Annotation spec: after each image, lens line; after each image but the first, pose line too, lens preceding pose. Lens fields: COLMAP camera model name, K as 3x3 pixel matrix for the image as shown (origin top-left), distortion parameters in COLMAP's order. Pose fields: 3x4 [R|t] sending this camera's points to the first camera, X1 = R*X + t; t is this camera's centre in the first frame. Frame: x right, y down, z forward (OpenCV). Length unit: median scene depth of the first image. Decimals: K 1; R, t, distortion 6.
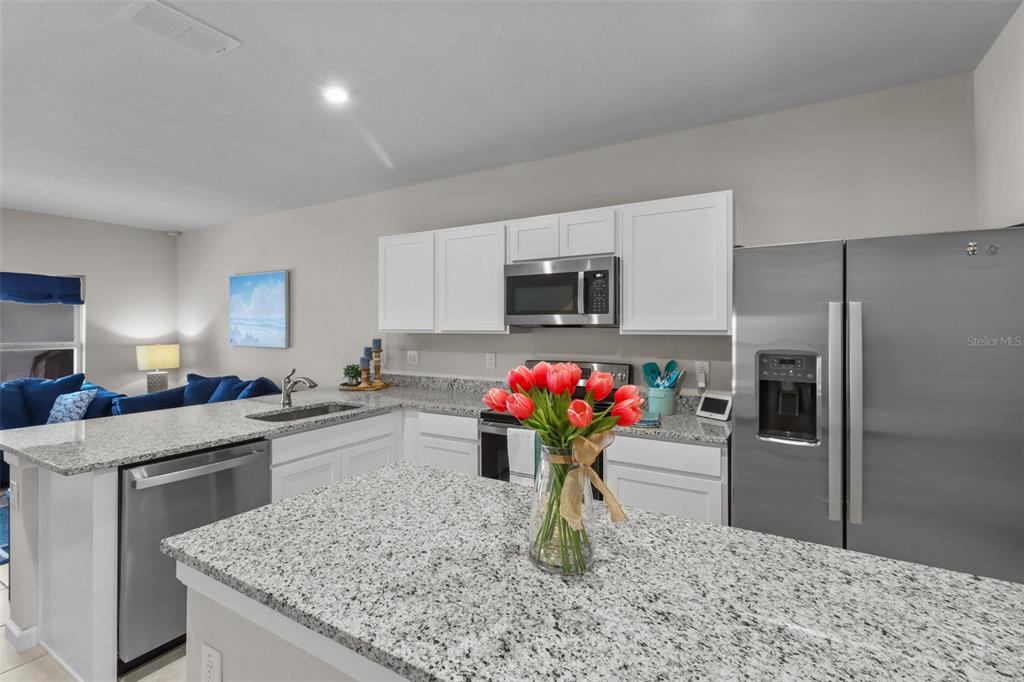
lens RADIAL K [[475.0, 0, 513.9], [0, 475.0, 325.6], [0, 0, 1]] dist [-0.003909, -0.000576]
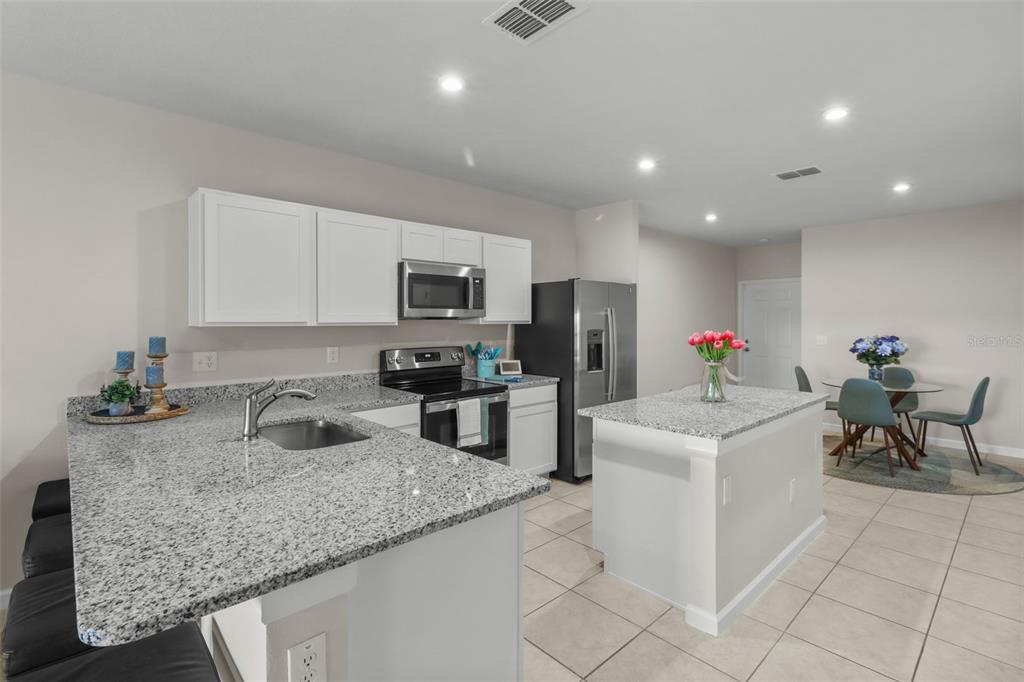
lens RADIAL K [[475.0, 0, 513.9], [0, 475.0, 325.6], [0, 0, 1]] dist [-0.003909, -0.000576]
pose [[0.283224, -0.012137, 0.958977, -0.803848], [-0.002408, 0.999908, 0.013366, 0.002699], [-0.959051, -0.006095, 0.283169, 0.368280]]
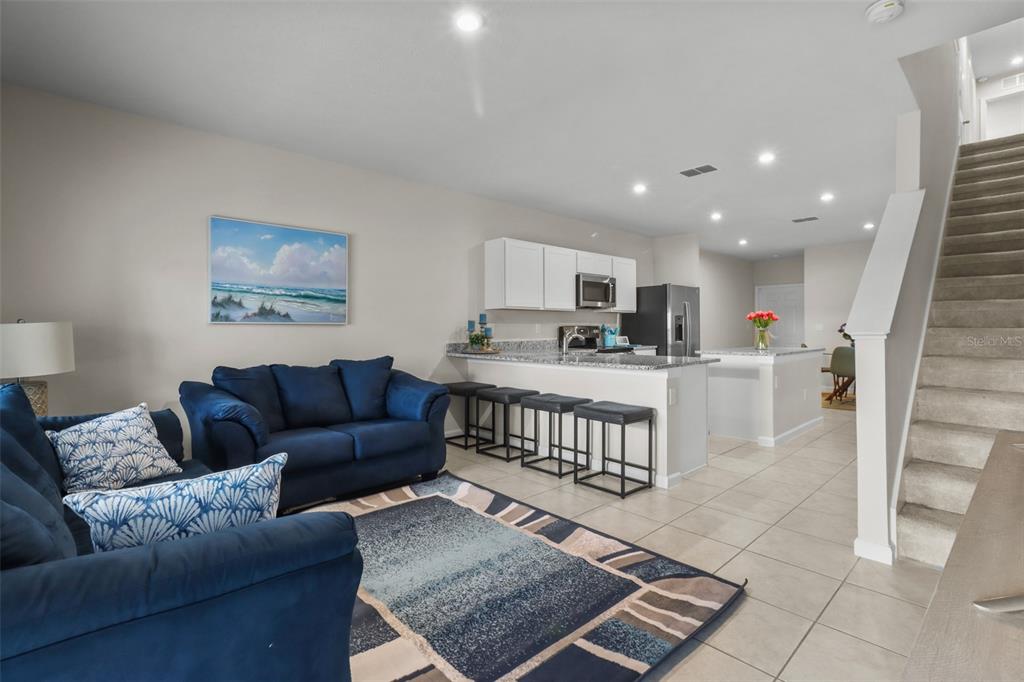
lens RADIAL K [[463.6, 0, 517.3], [0, 463.6, 330.0], [0, 0, 1]] dist [-0.005615, -0.000693]
pose [[0.281738, -0.007552, 0.959462, -1.501614], [0.002721, 0.999971, 0.007072, 0.064756], [-0.959488, 0.000619, 0.281750, 0.585636]]
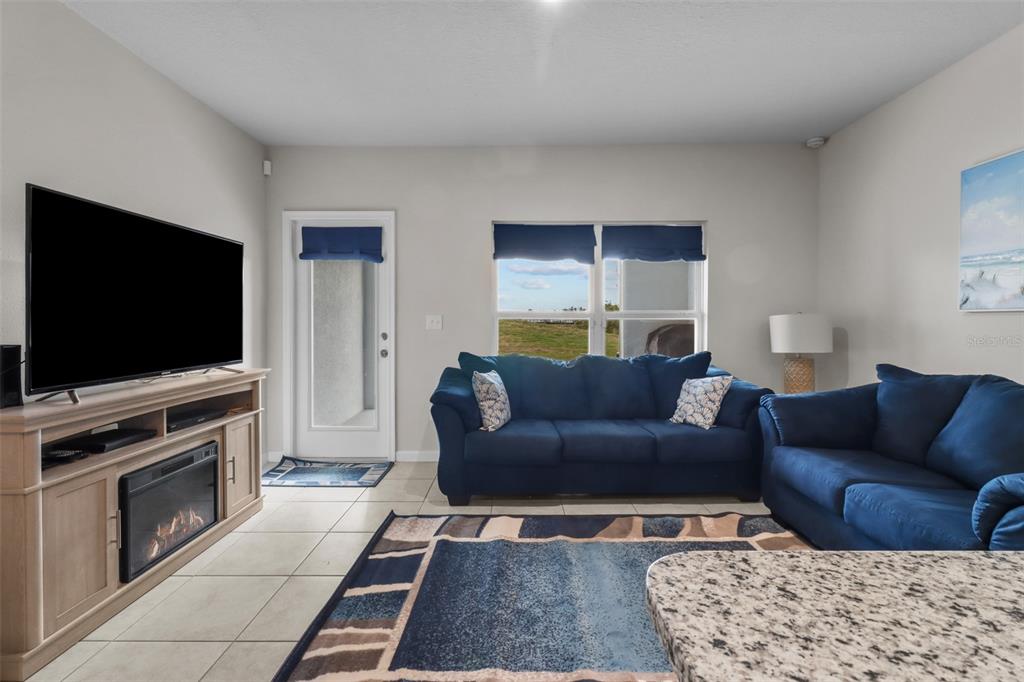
lens RADIAL K [[475.0, 0, 513.9], [0, 475.0, 325.6], [0, 0, 1]] dist [-0.003909, -0.000576]
pose [[0.507936, 0.007147, -0.861365, -0.570042], [0.005316, 0.999921, 0.011431, 0.065957], [0.861378, -0.010385, 0.507858, 0.490202]]
